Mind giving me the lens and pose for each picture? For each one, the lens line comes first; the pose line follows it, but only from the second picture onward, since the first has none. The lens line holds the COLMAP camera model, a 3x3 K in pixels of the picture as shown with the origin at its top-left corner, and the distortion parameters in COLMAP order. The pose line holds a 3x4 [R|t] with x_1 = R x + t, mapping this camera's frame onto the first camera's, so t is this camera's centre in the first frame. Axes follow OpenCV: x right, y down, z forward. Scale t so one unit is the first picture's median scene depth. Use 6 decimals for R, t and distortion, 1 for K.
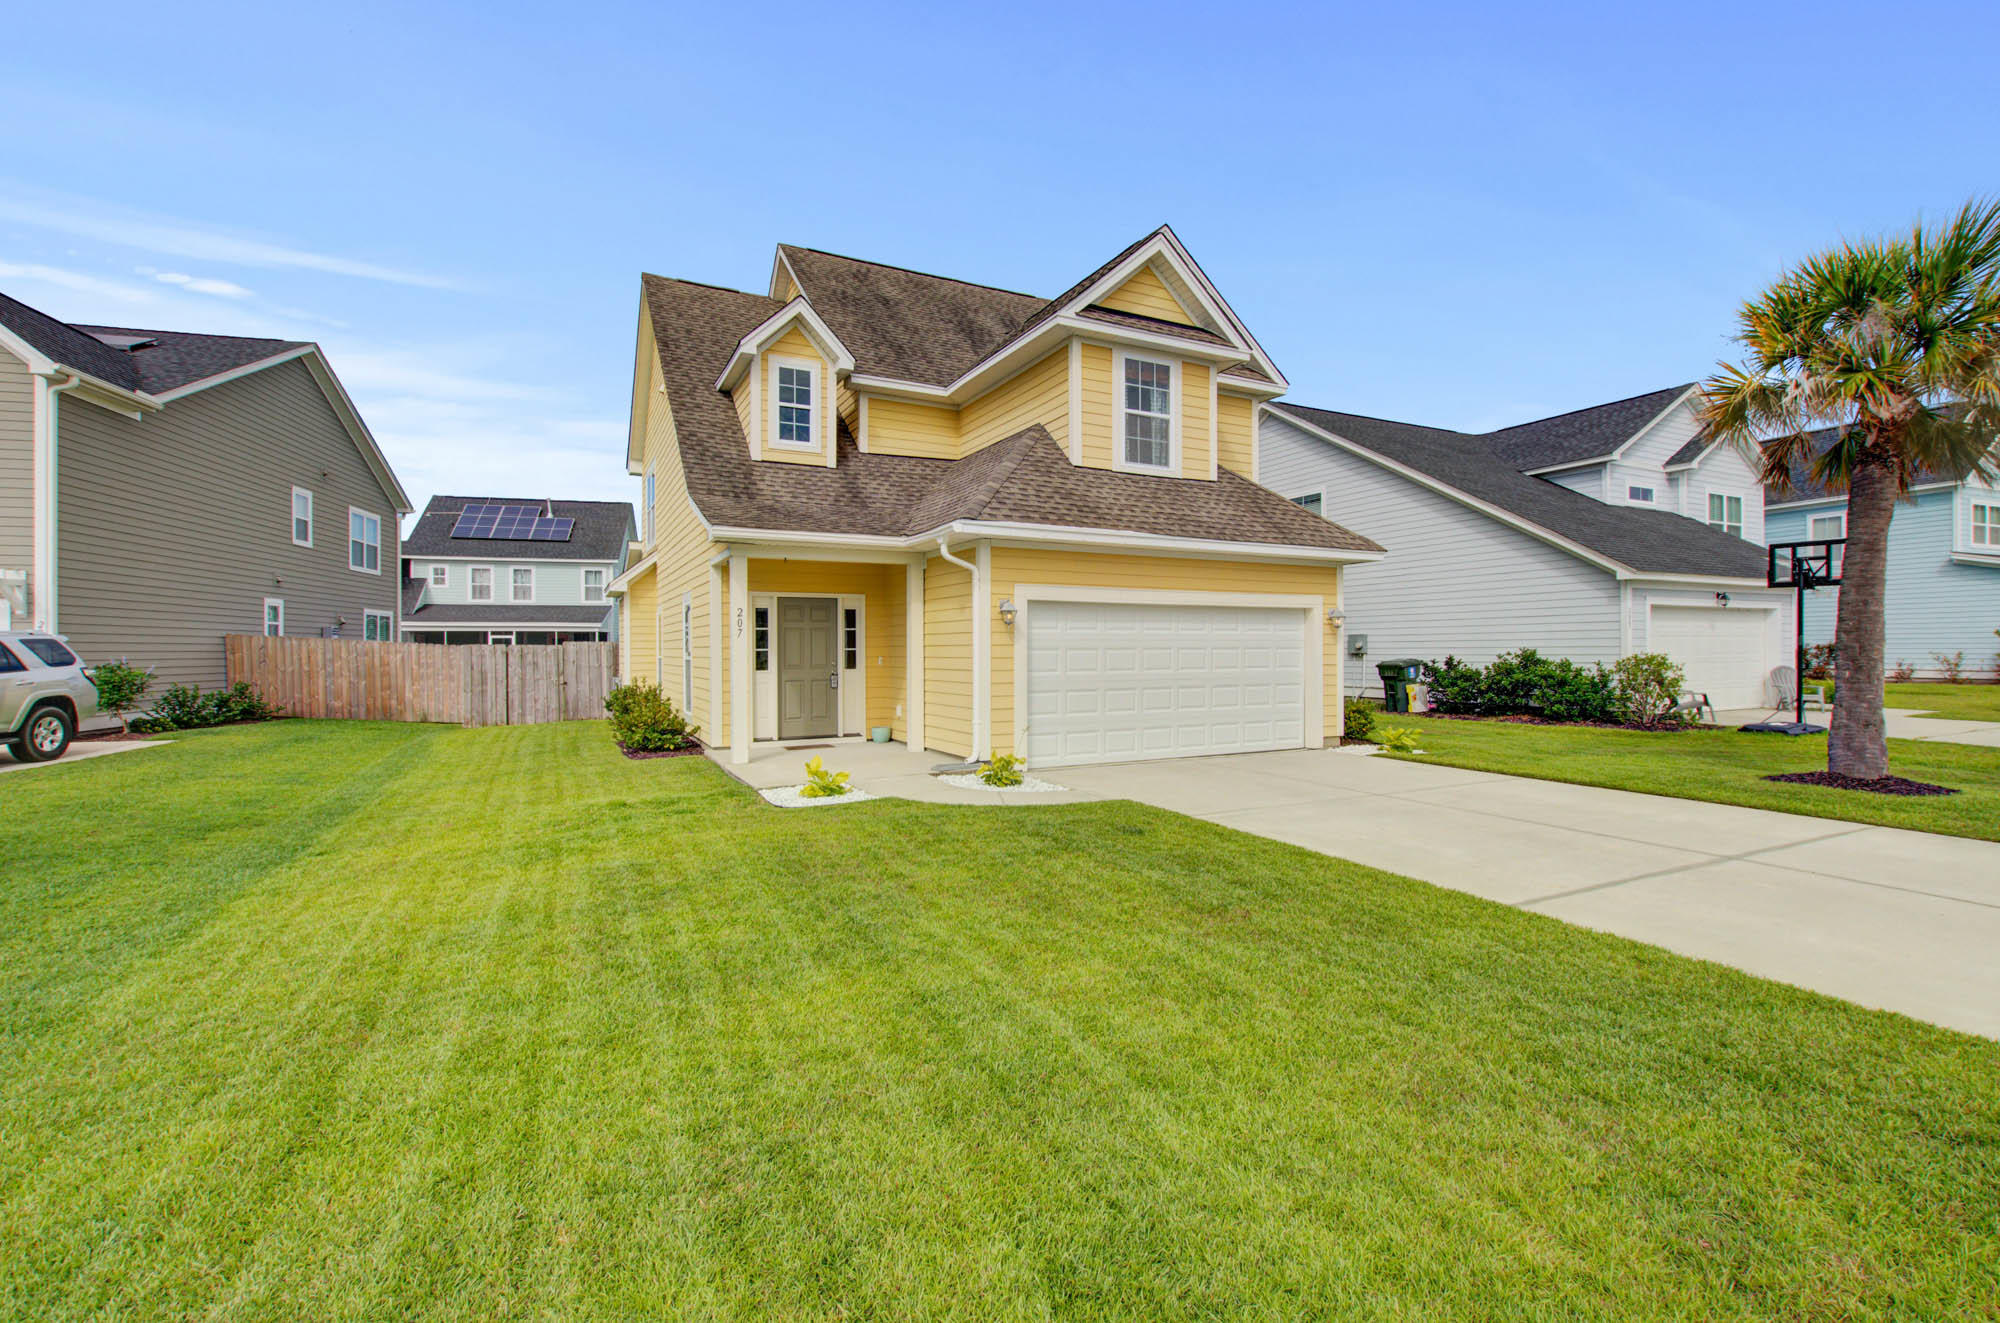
lens RADIAL K [[877.2, 0, 1011.0], [0, 877.2, 644.2], [0, 0, 1]] dist [0.002657, -0.000109]
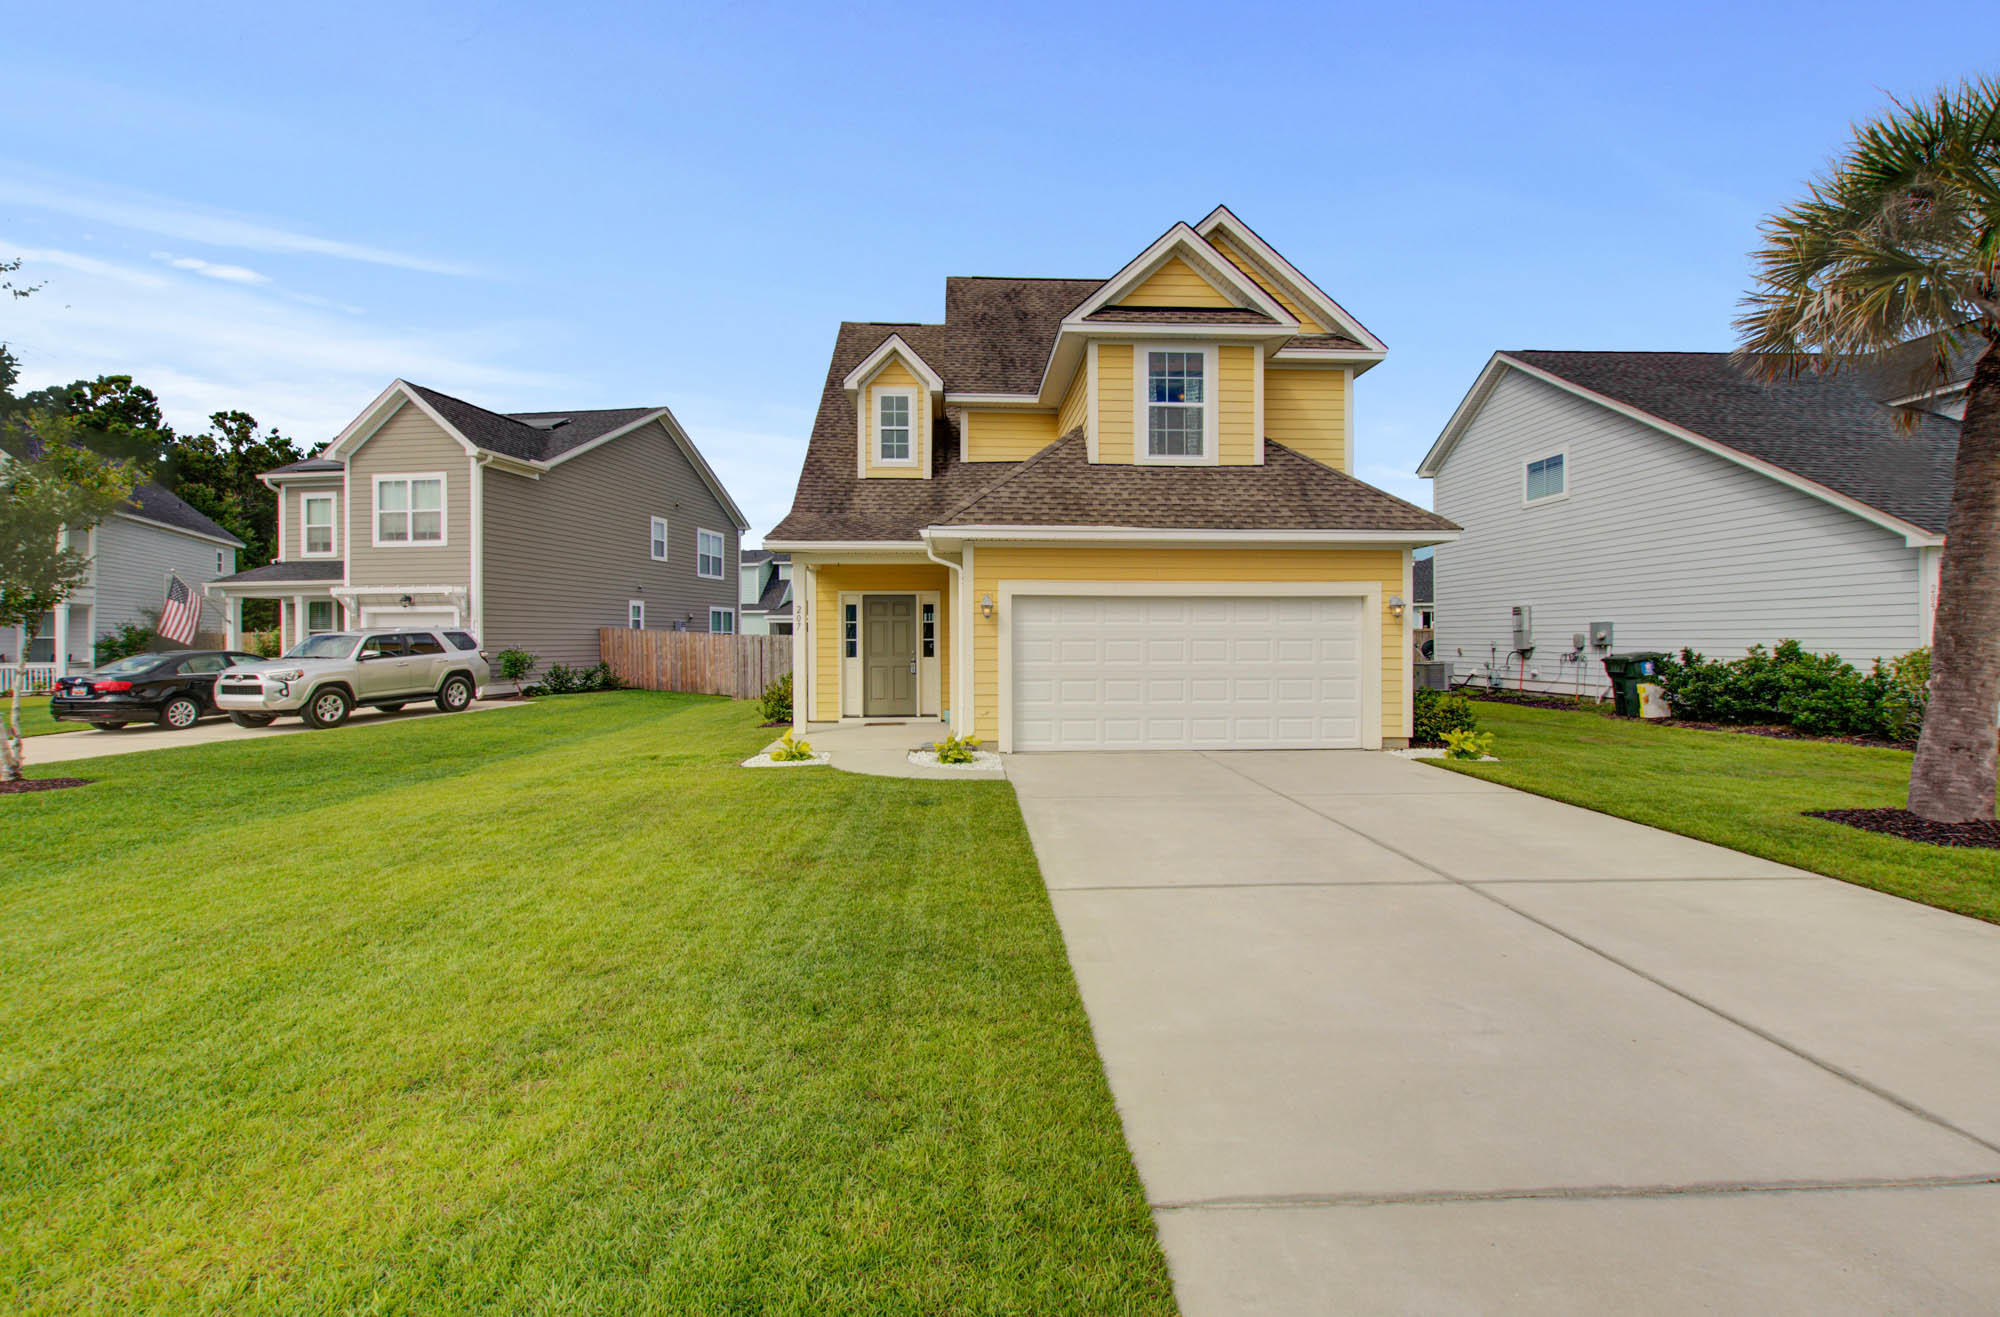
lens RADIAL K [[884.3, 0, 1002.2], [0, 884.3, 632.2], [0, 0, 1]] dist [0.002965, 0.000263]
pose [[0.907975, -0.001494, -0.419022, 0.374633], [0.001527, 0.999999, -0.000257, -0.003419], [0.419022, -0.000407, 0.907976, 0.003798]]
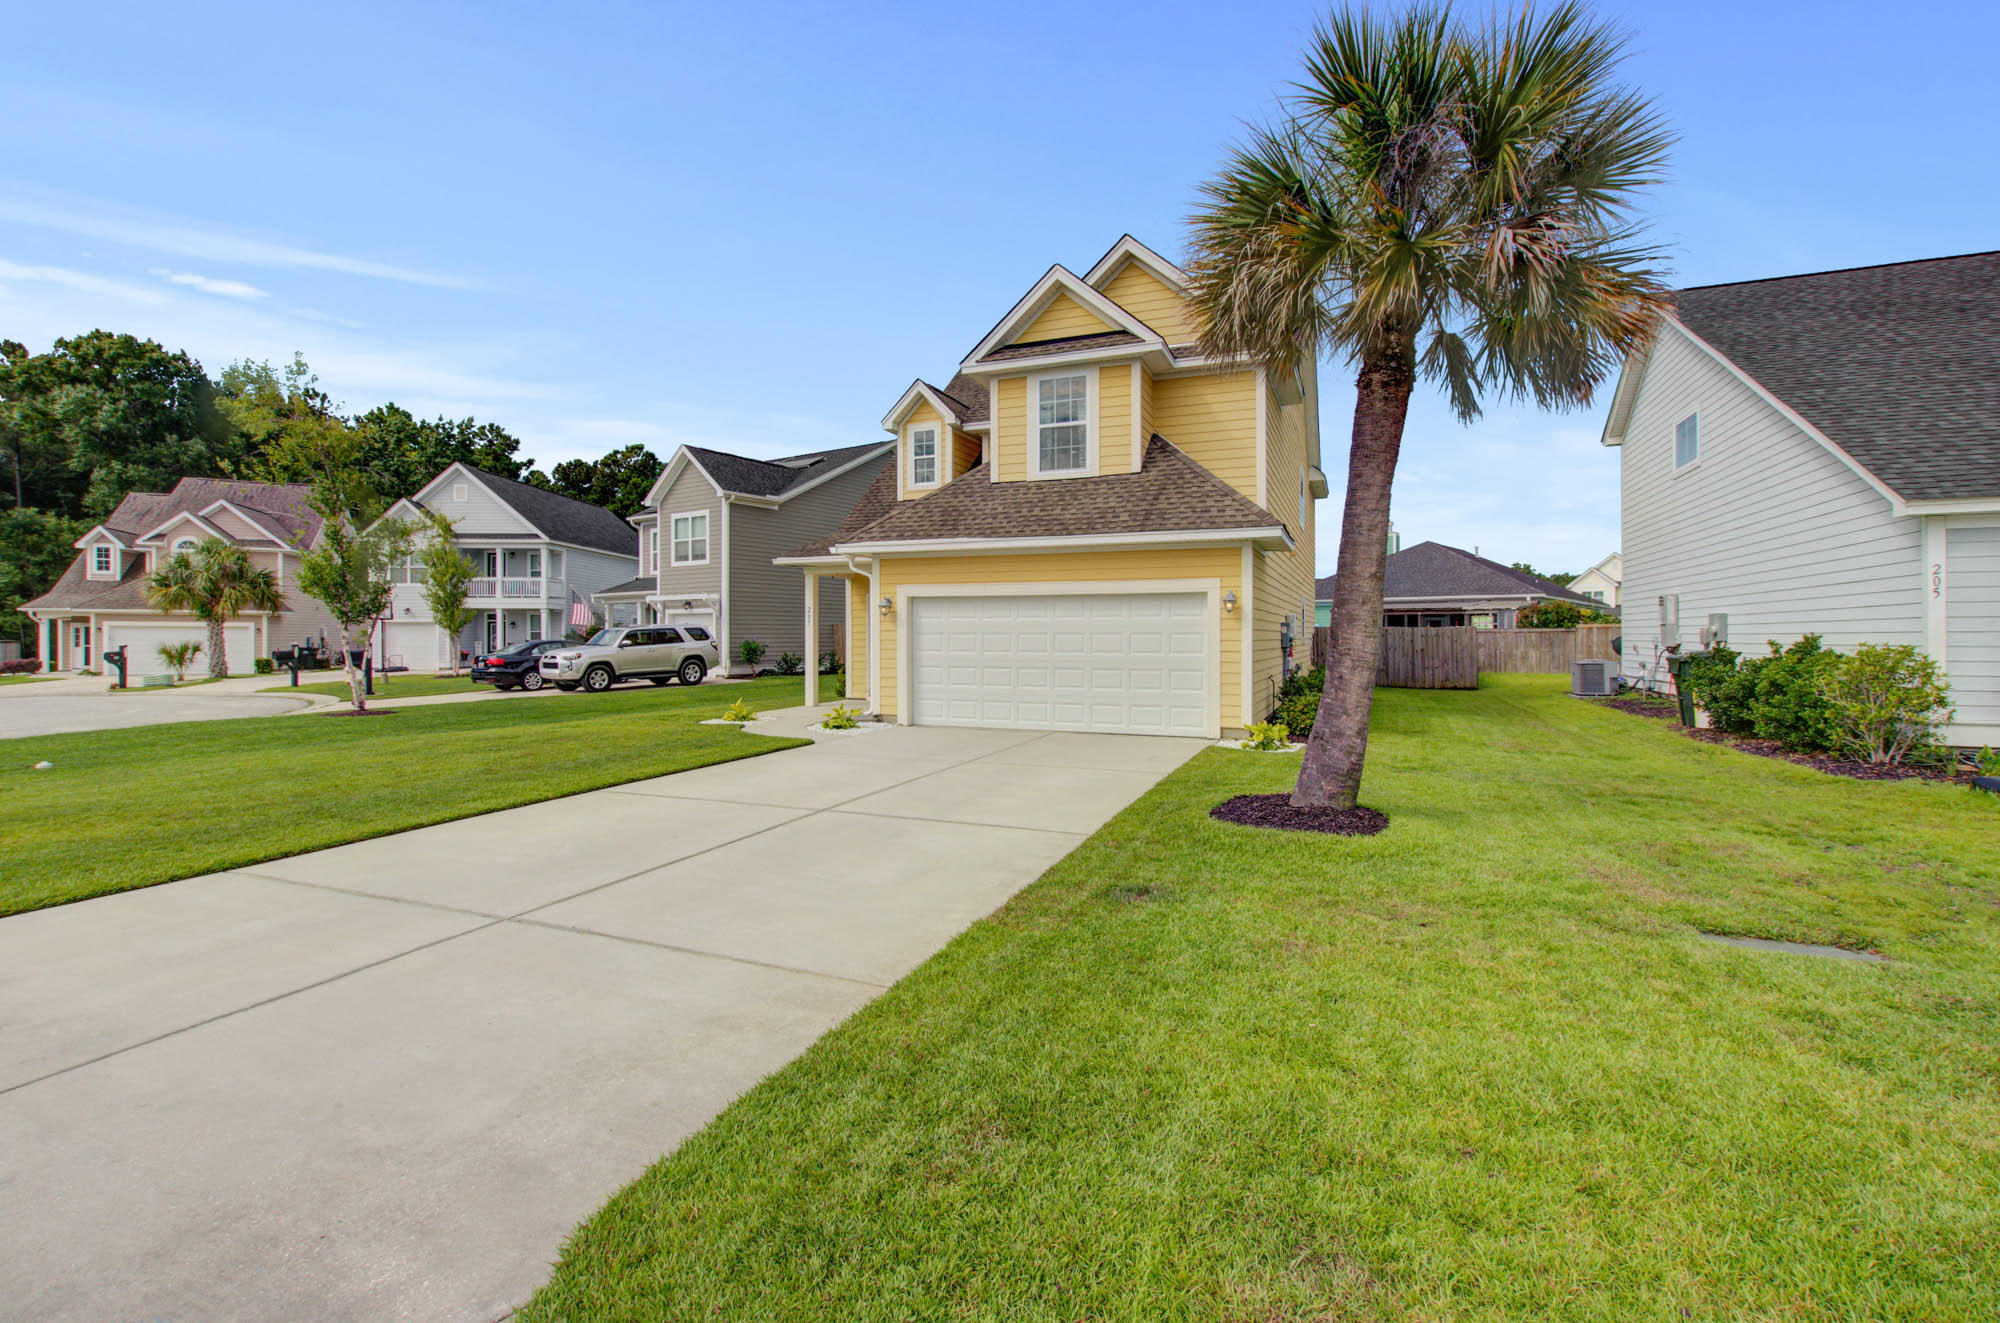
lens RADIAL K [[884.3, 0, 1002.2], [0, 884.3, 635.2], [0, 0, 1]] dist [0.002965, 0.000263]
pose [[0.640913, 0.004062, -0.767603, 0.920291], [0.002765, 0.999967, 0.007599, -0.001701], [0.767609, -0.006993, 0.640880, 0.201060]]
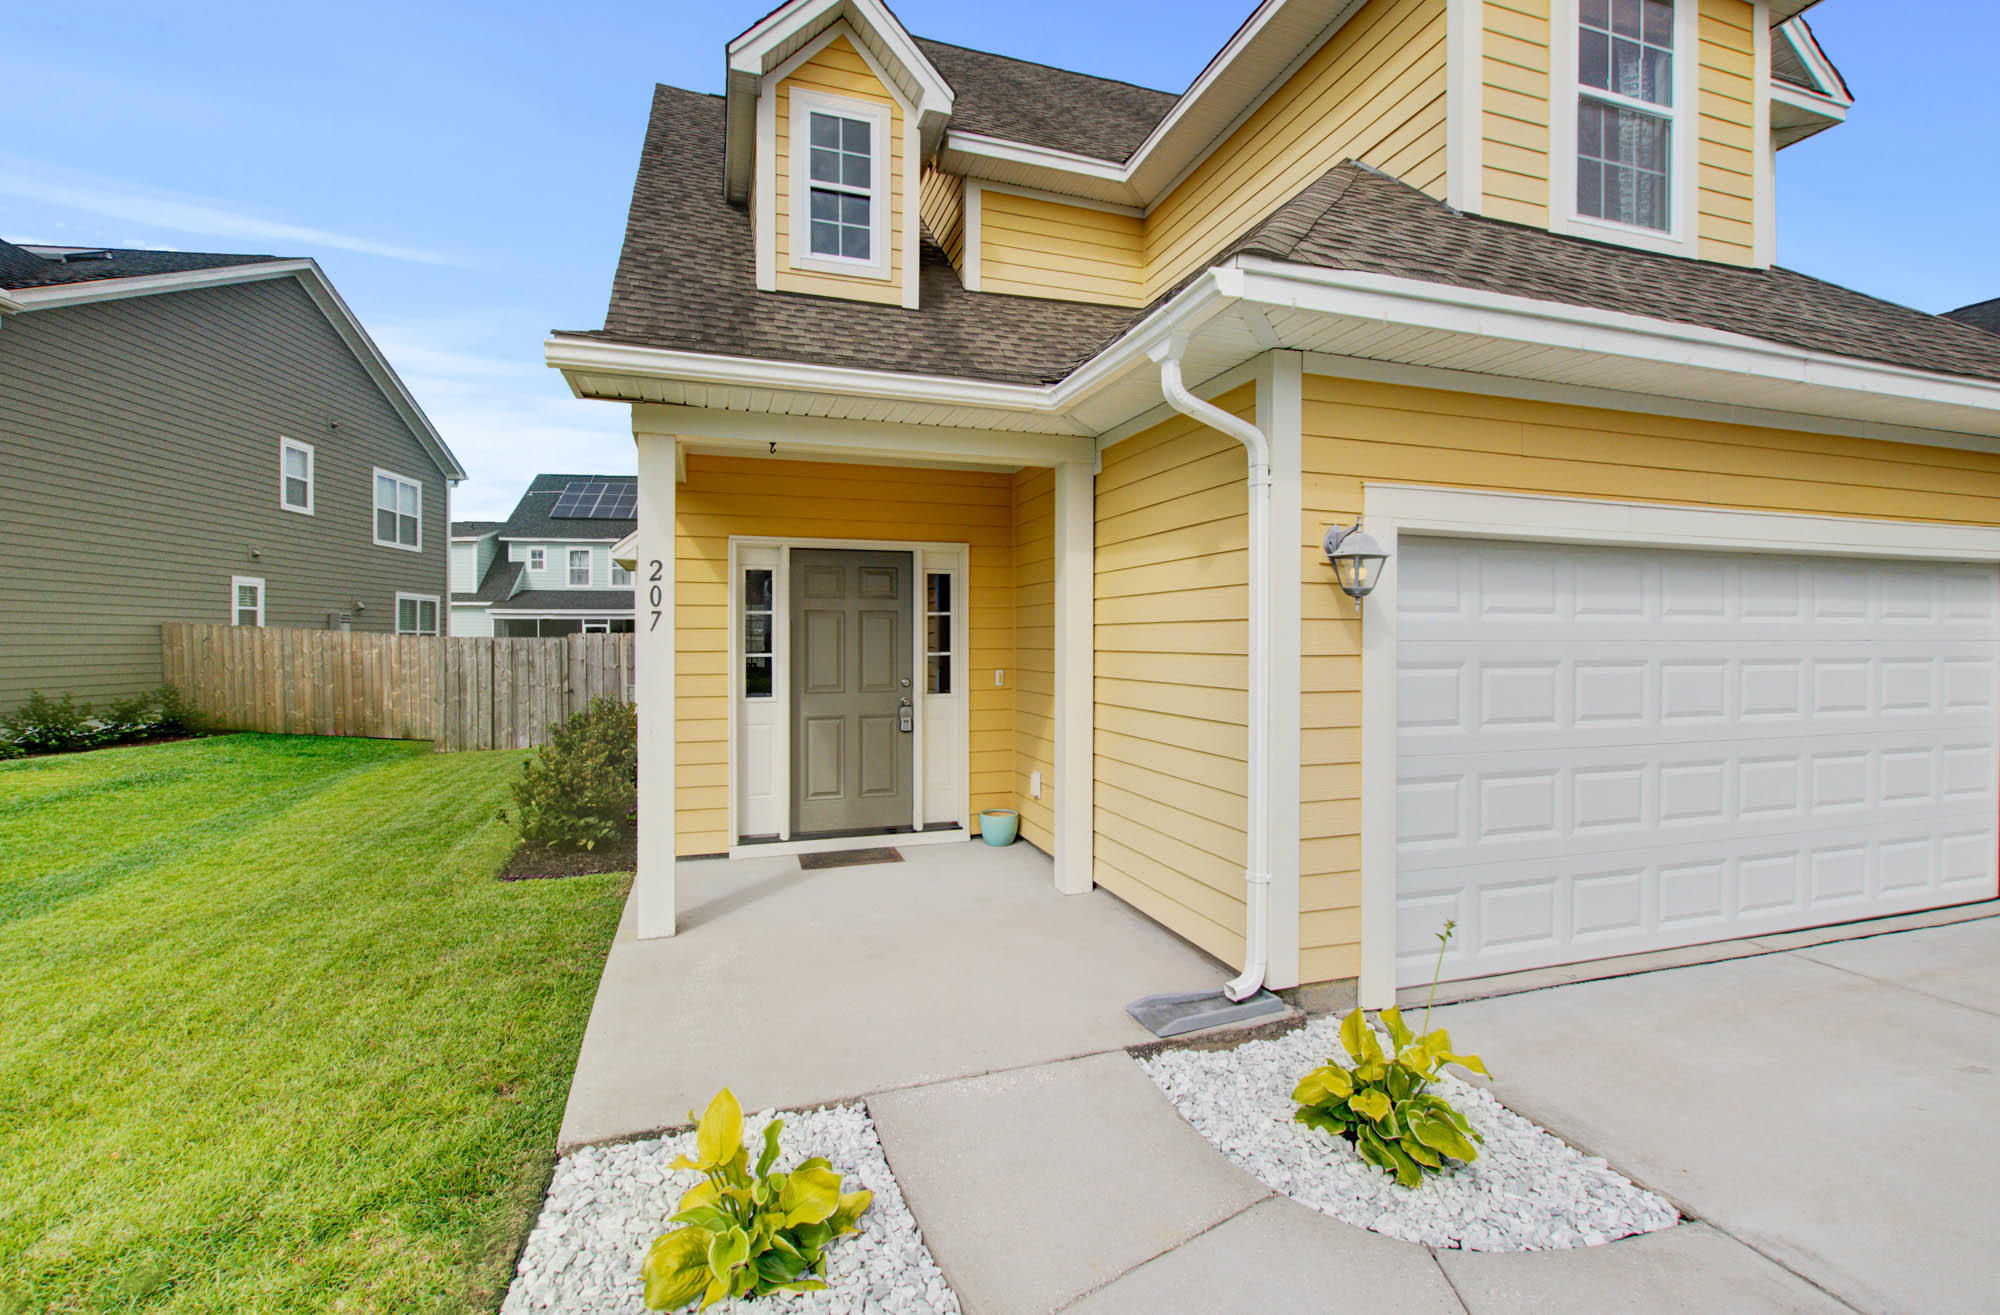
lens RADIAL K [[877.2, 0, 1011.0], [0, 877.2, 640.2], [0, 0, 1]] dist [0.002657, -0.000109]
pose [[0.988768, 0.005073, -0.149372, -0.066837], [-0.004000, 0.999964, 0.007483, -0.005818], [0.149405, -0.006801, 0.988753, 0.502177]]
